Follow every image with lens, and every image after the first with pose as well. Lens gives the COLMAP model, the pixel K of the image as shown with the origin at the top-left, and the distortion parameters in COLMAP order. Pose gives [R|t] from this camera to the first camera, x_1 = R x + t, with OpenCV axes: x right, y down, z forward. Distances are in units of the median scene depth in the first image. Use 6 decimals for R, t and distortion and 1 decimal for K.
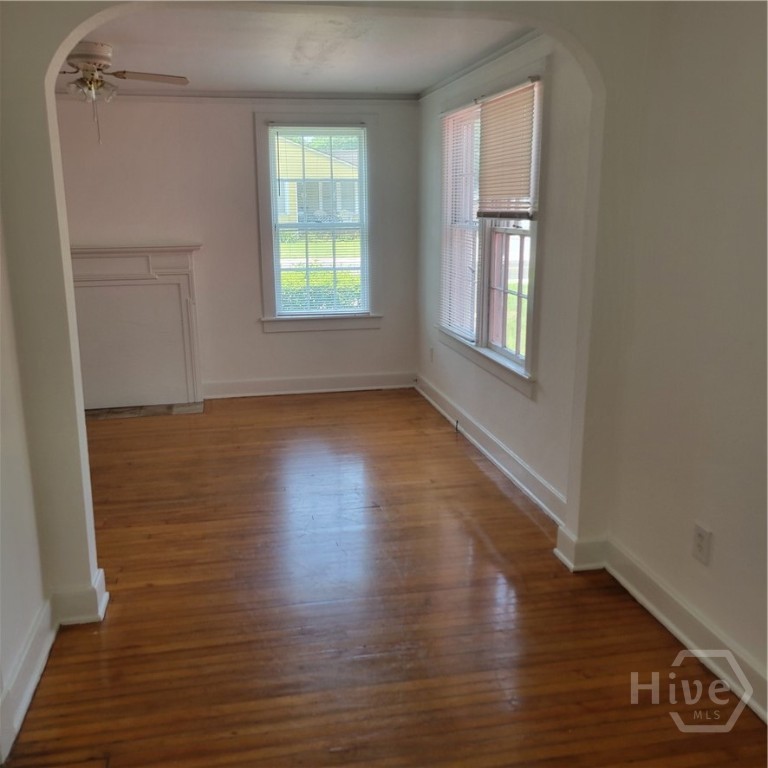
lens RADIAL K [[773.7, 0, 382.0], [0, 773.7, 384.4], [0, 0, 1]] dist [0.031492, 0.000000]
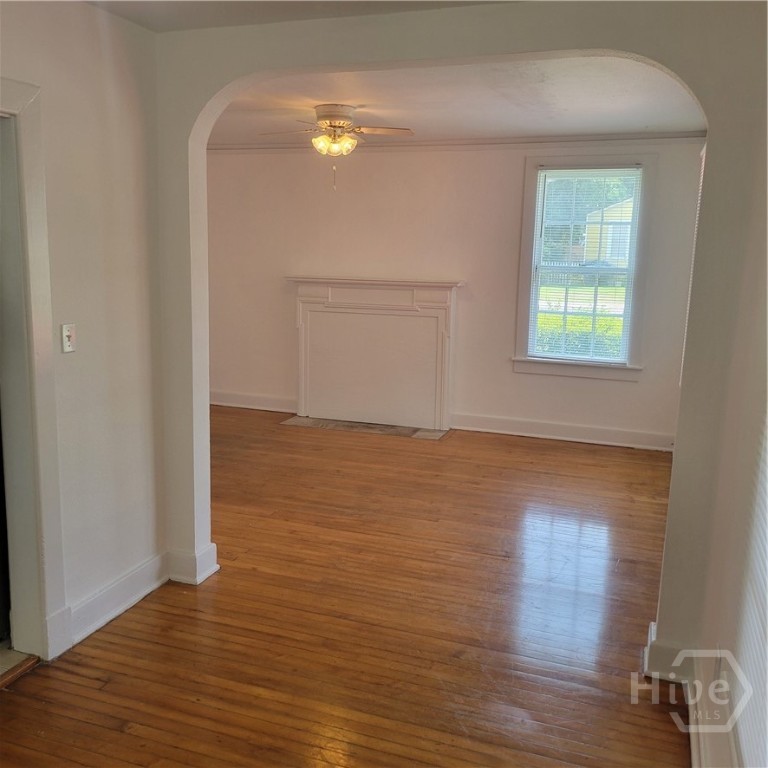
lens RADIAL K [[773.7, 0, 365.4], [0, 773.7, 384.1], [0, 0, 1]] dist [0.031492, 0.000000]
pose [[0.851405, 0.122292, -0.510053, 0.214317], [-0.148548, 0.988845, -0.010875, -0.012529], [0.503034, 0.085027, 0.860074, 0.042373]]
